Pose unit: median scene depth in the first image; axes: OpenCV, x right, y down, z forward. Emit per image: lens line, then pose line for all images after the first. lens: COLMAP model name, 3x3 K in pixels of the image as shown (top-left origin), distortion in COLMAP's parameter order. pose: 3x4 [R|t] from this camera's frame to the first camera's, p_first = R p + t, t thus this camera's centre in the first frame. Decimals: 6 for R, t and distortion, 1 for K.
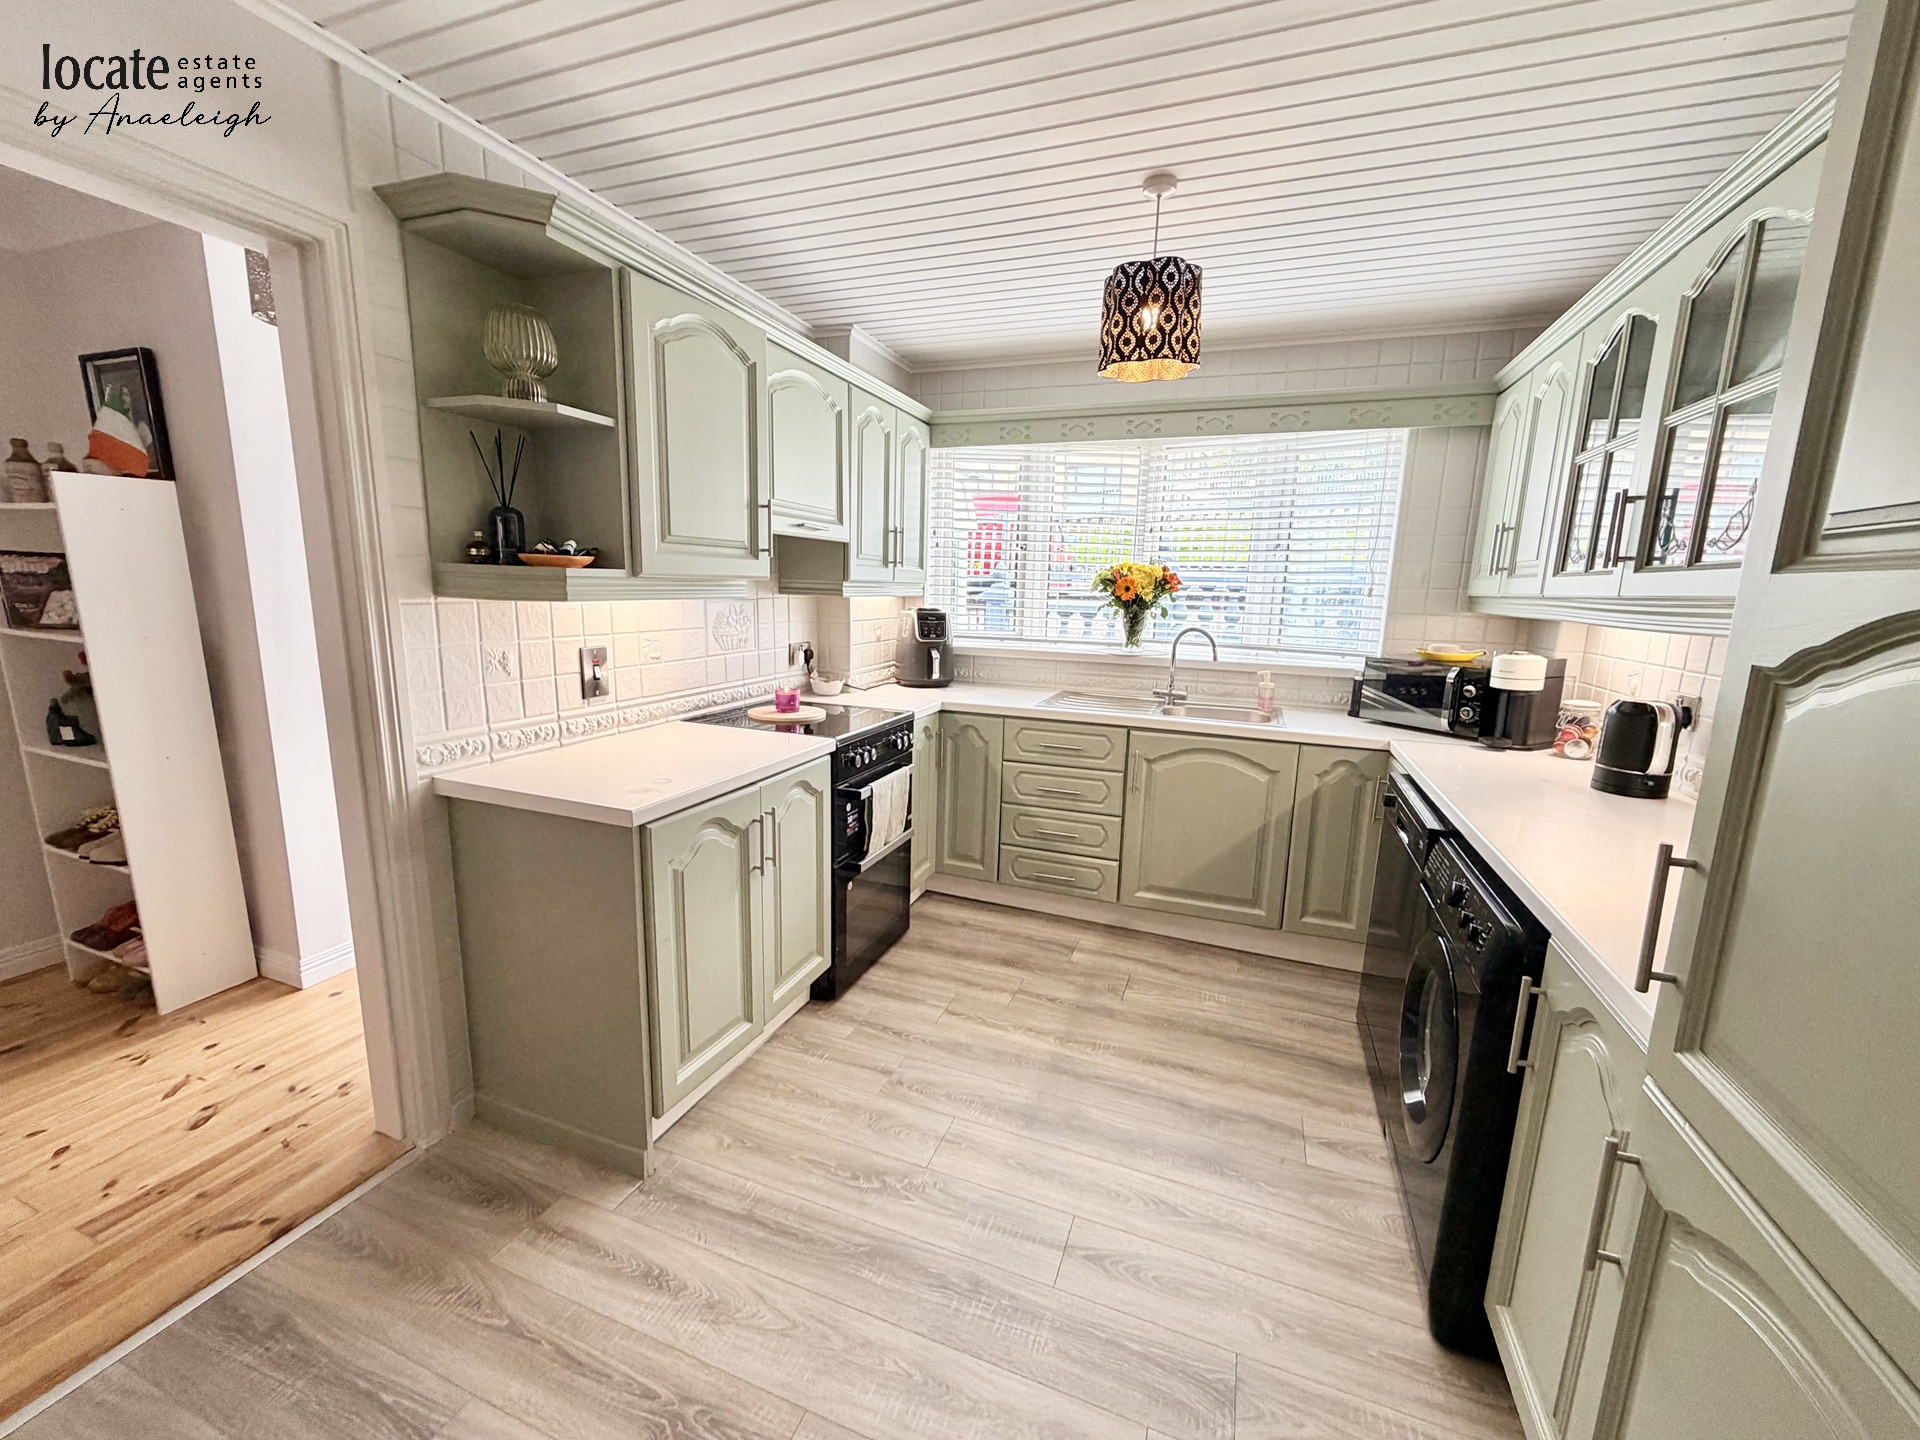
lens RADIAL K [[768.4, 0, 955.7], [0, 768.4, 726.8], [0, 0, 1]] dist [-0.003449, 0.001907]
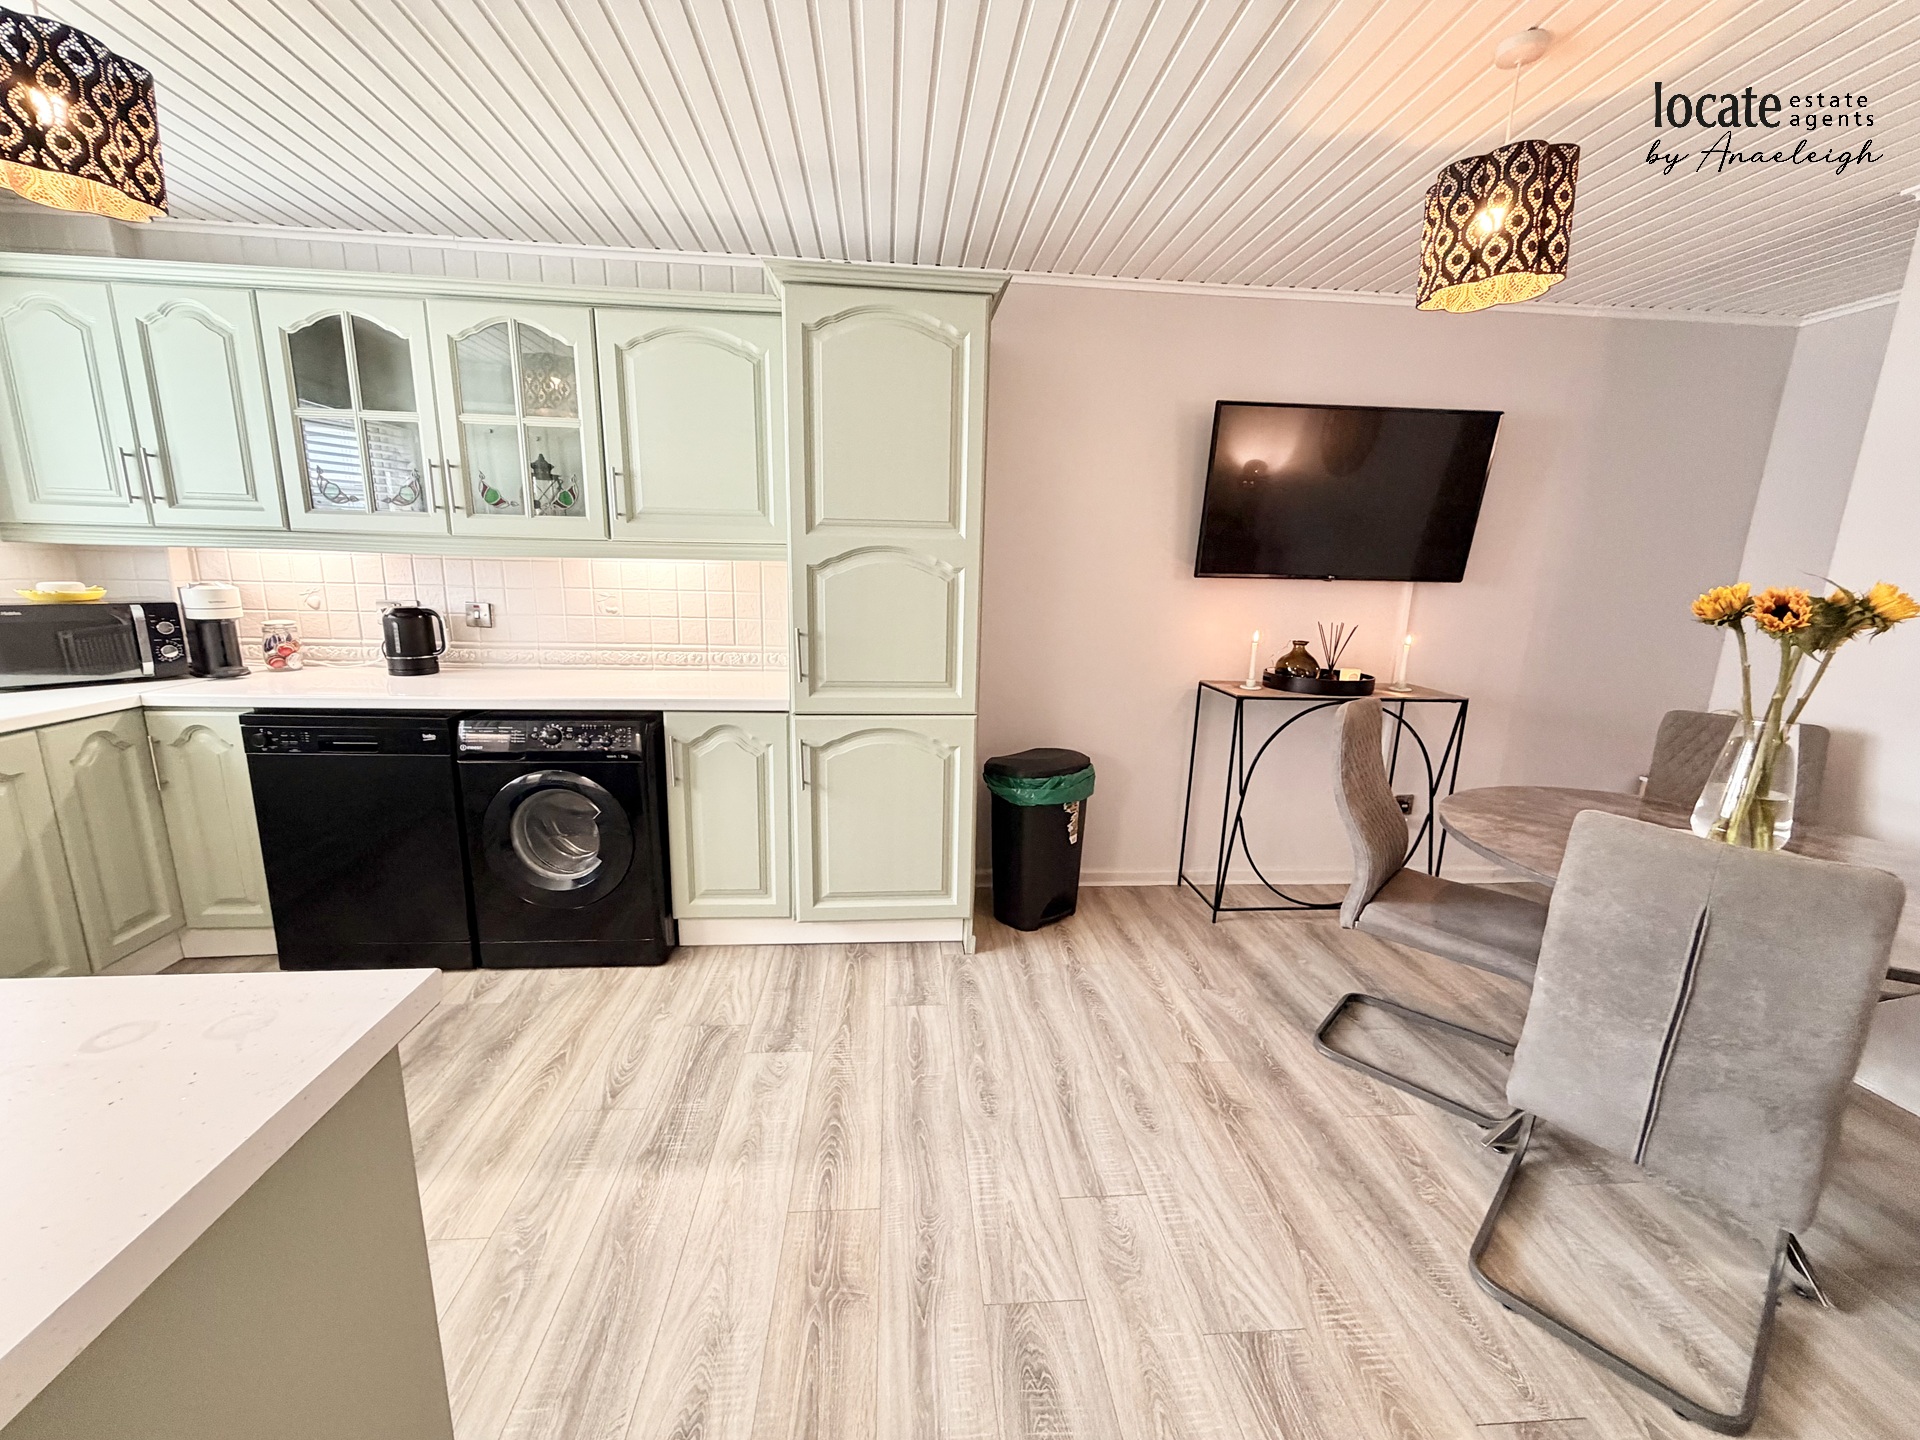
lens RADIAL K [[768.4, 0, 957.3], [0, 768.4, 725.2], [0, 0, 1]] dist [-0.003449, 0.001907]
pose [[-0.440372, -0.222464, 0.869817, -0.544473], [0.125478, 0.944057, 0.304978, -0.088402], [-0.889004, 0.243447, -0.387822, 0.467244]]
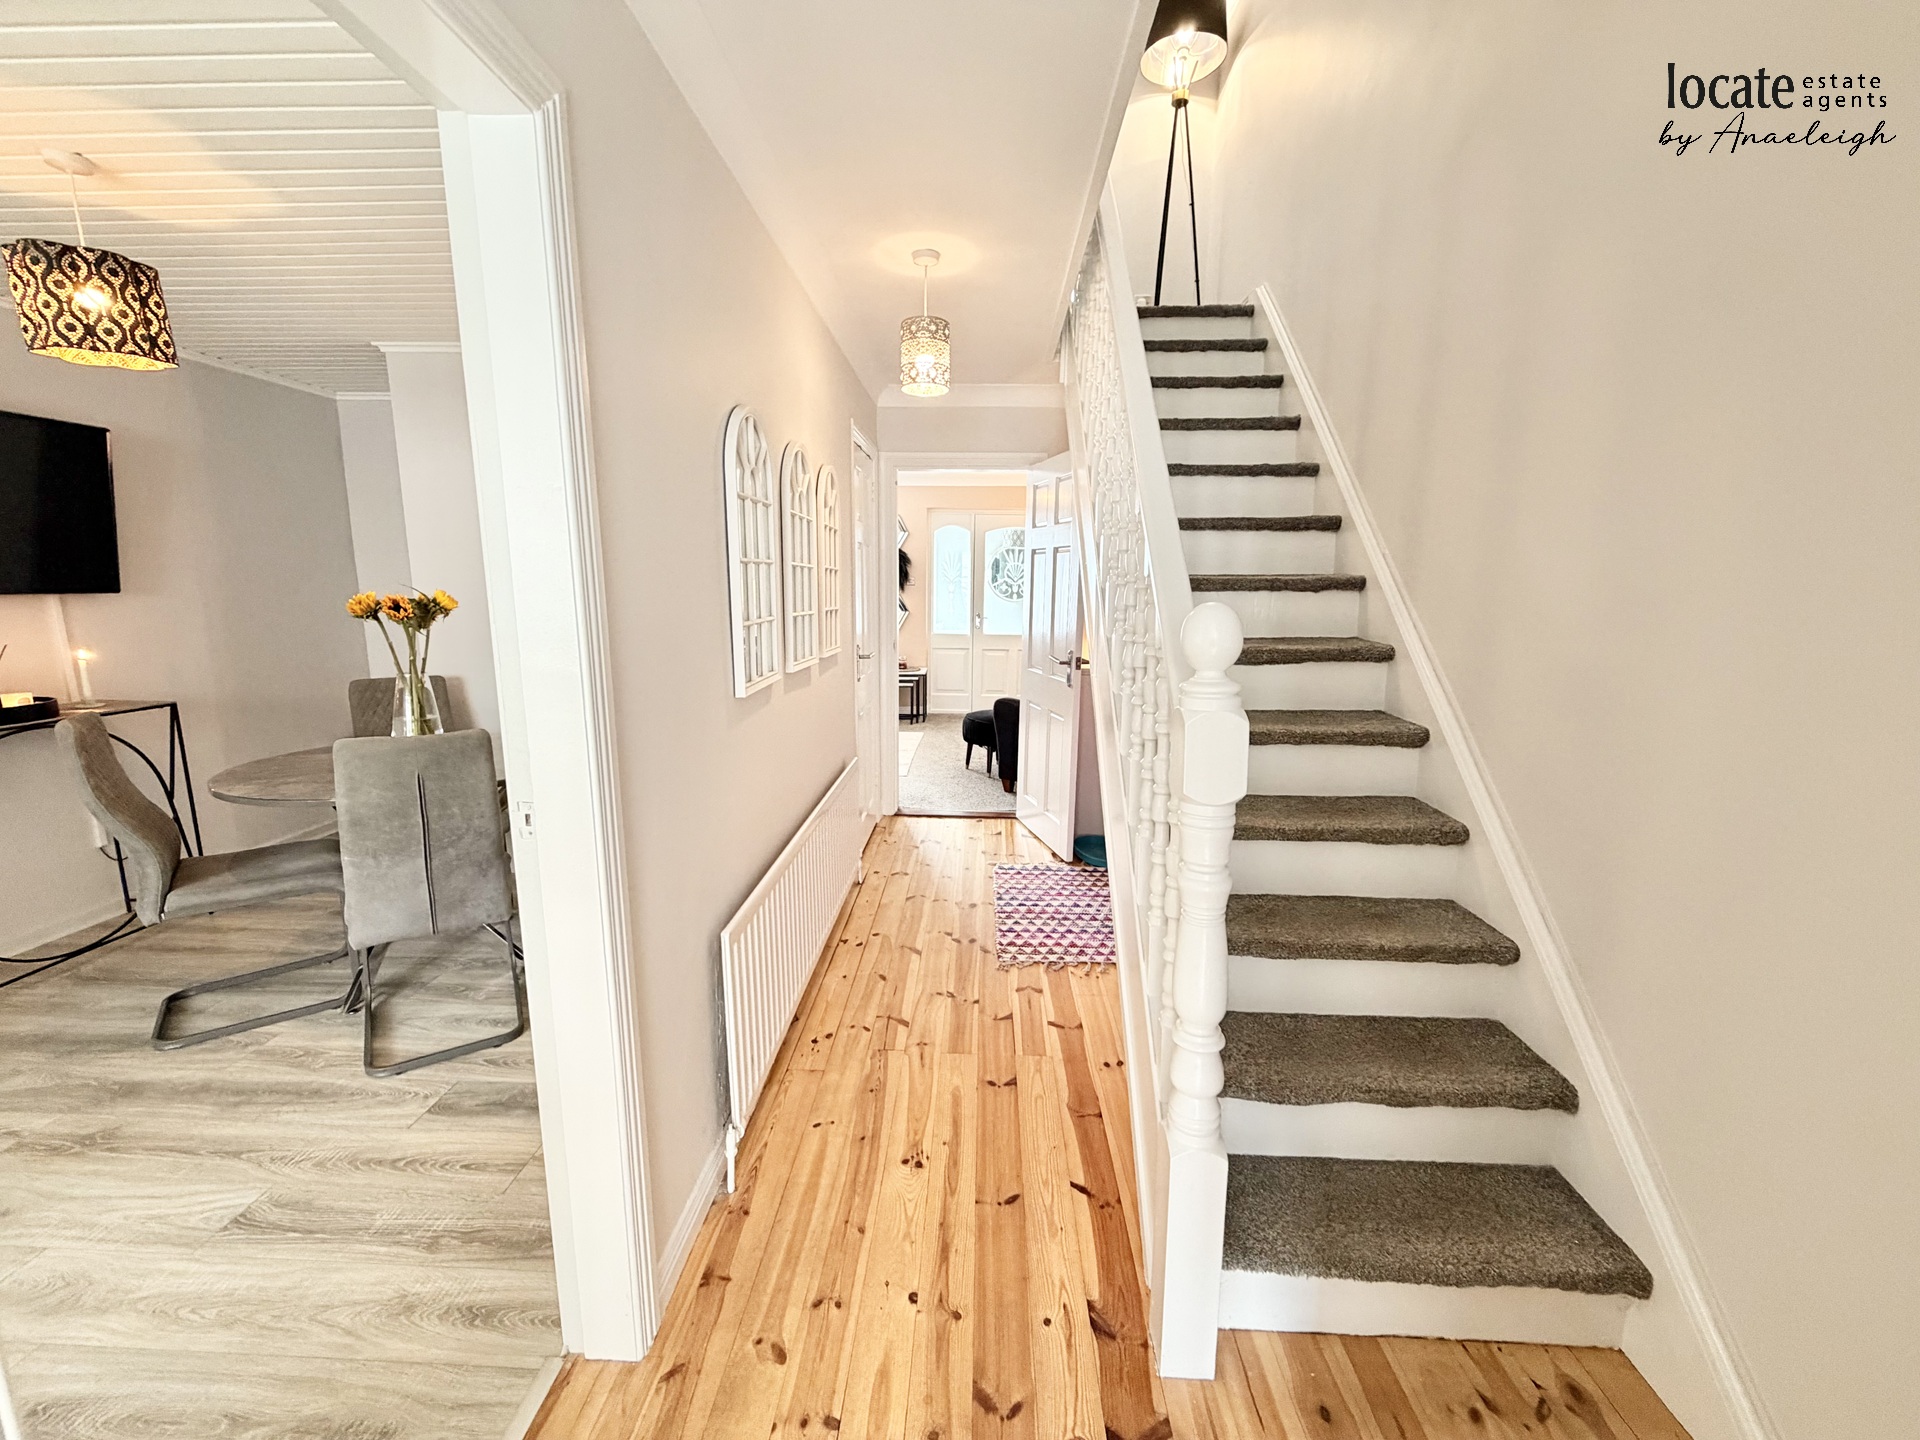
lens RADIAL K [[768.4, 0, 952.6], [0, 768.4, 724.0], [0, 0, 1]] dist [-0.003449, 0.001907]
pose [[-0.944770, 0.025256, -0.326759, -0.629353], [-0.092021, 0.936475, 0.338447, -0.162715], [0.314550, 0.349823, -0.882430, 0.766380]]
